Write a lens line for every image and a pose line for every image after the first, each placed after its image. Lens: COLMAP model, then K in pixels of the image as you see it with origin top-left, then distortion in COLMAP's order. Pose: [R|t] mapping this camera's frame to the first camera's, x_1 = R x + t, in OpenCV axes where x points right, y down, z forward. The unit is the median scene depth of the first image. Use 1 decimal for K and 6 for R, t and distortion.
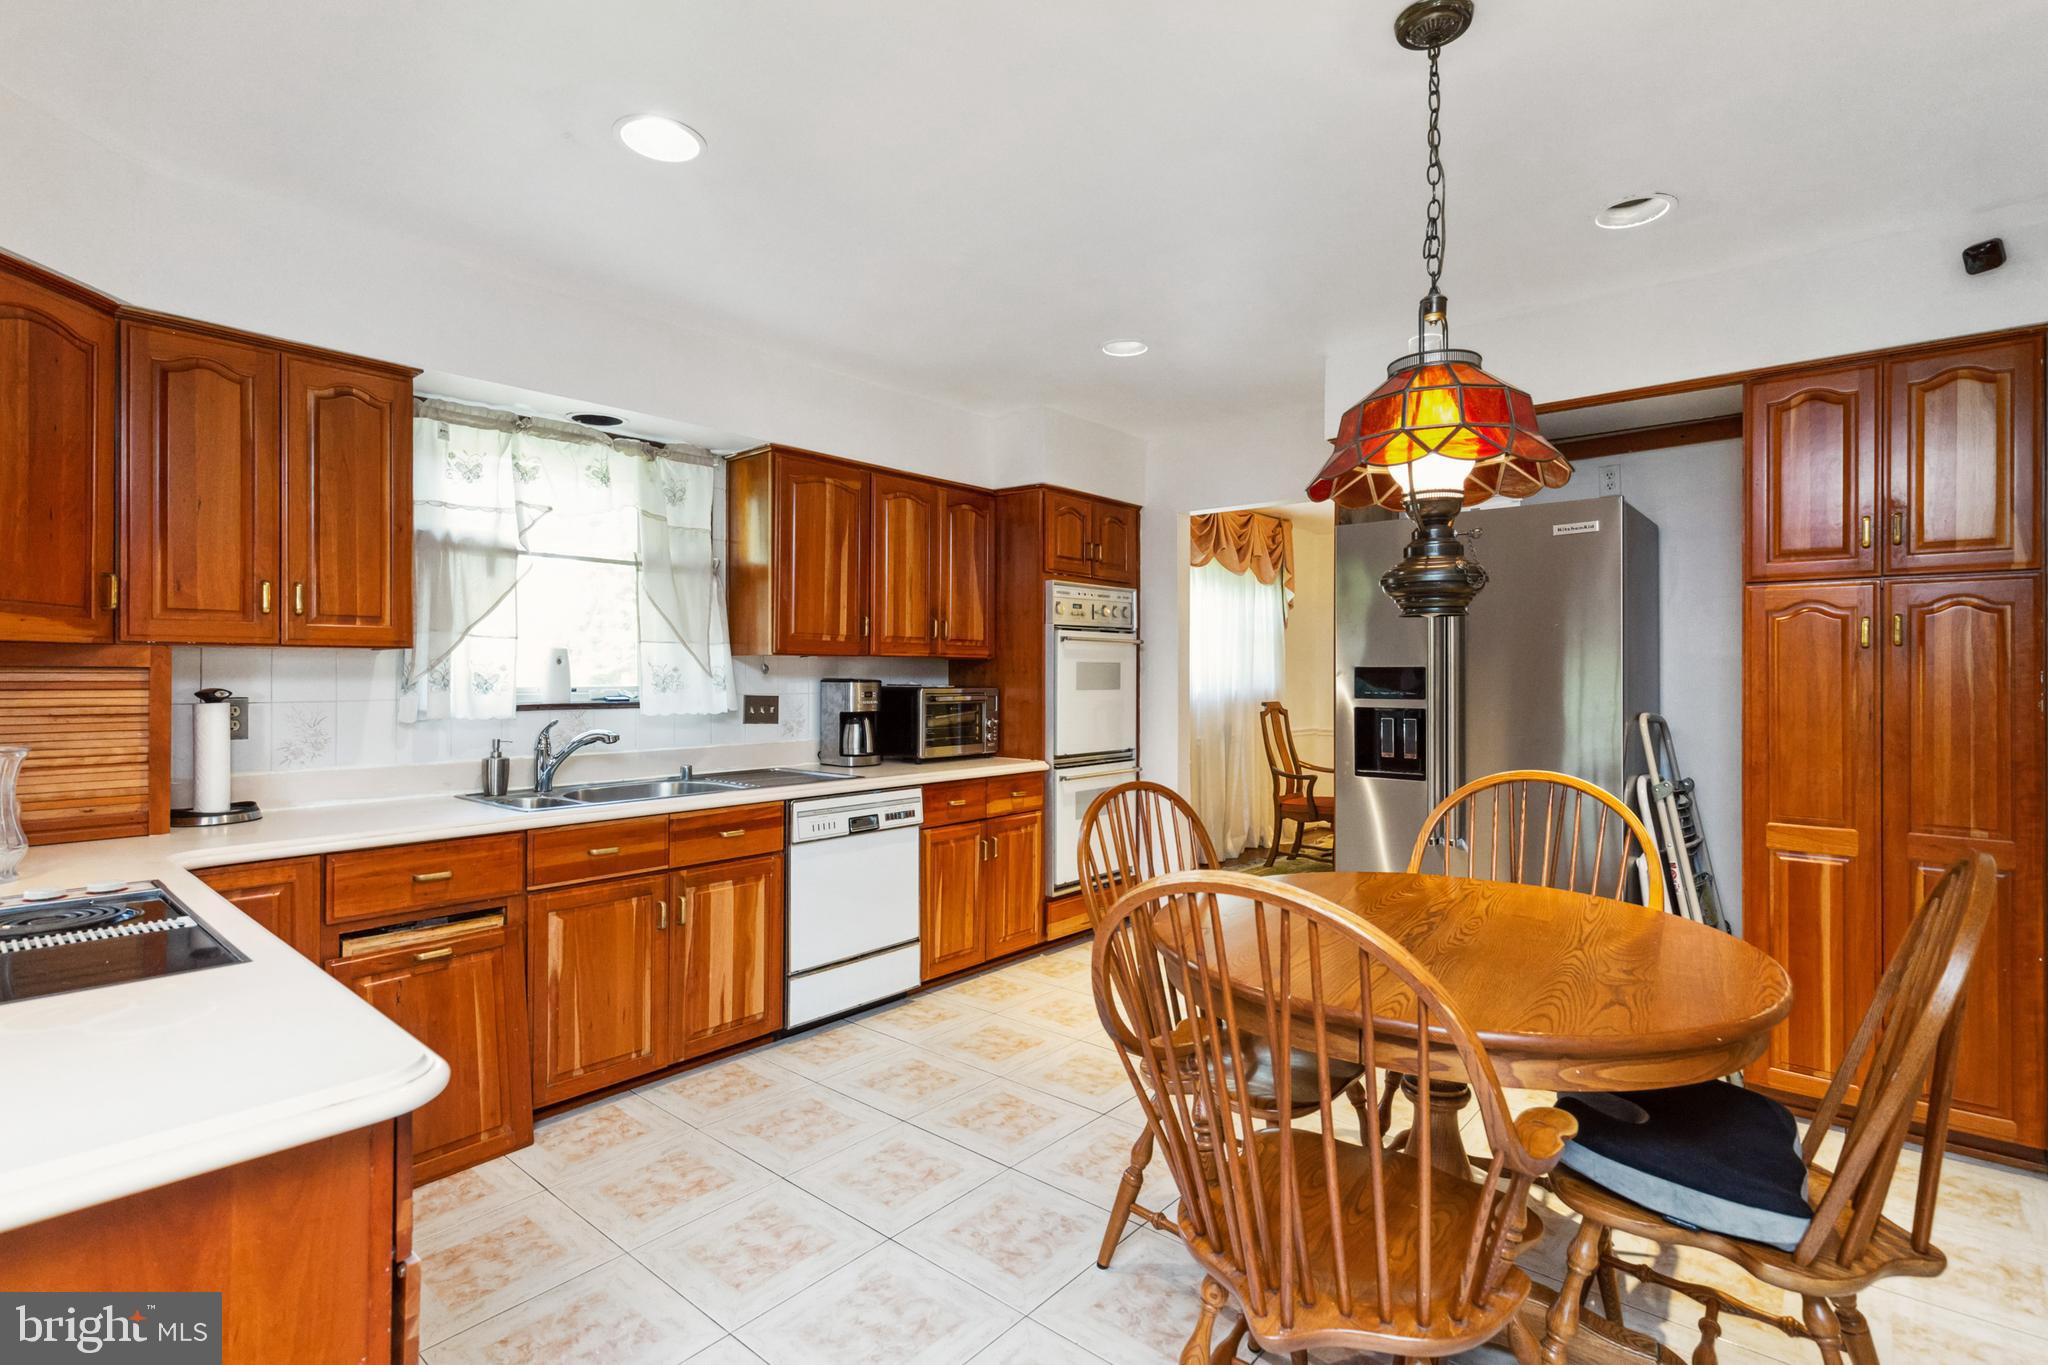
lens RADIAL K [[957.1, 0, 1024.0], [0, 957.1, 682.5], [0, 0, 1]] dist [0.000894, 0.000028]
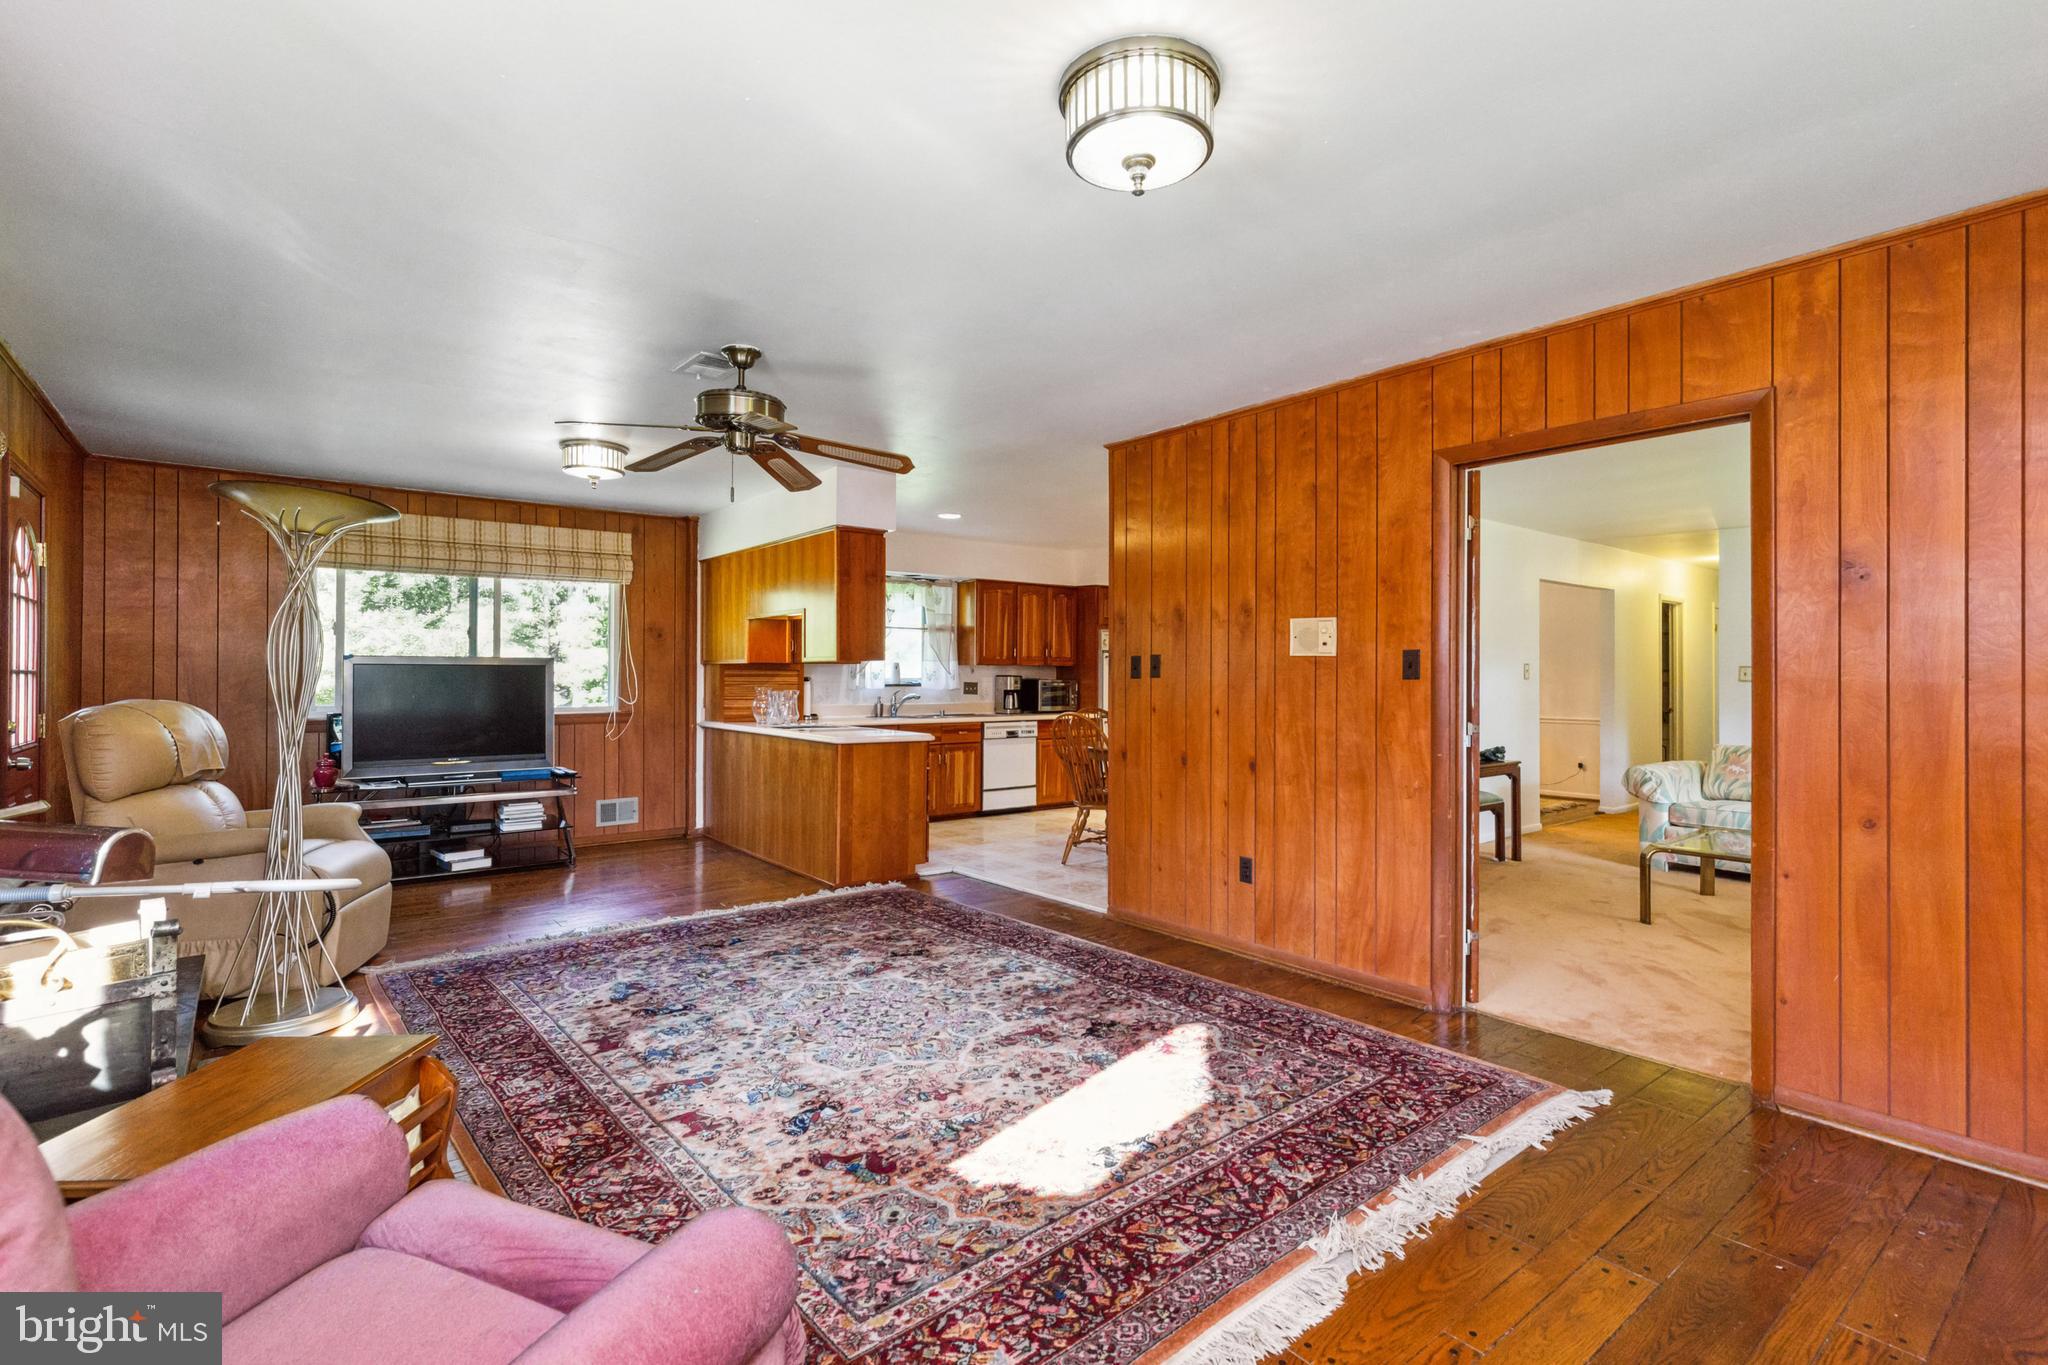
lens RADIAL K [[957.1, 0, 1024.0], [0, 957.1, 682.5], [0, 0, 1]] dist [0.000894, 0.000028]
pose [[0.983809, 0.002846, -0.179196, 0.277358], [-0.002931, 0.999996, -0.000207, 0.014712], [0.179194, 0.000729, 0.983813, -1.298392]]
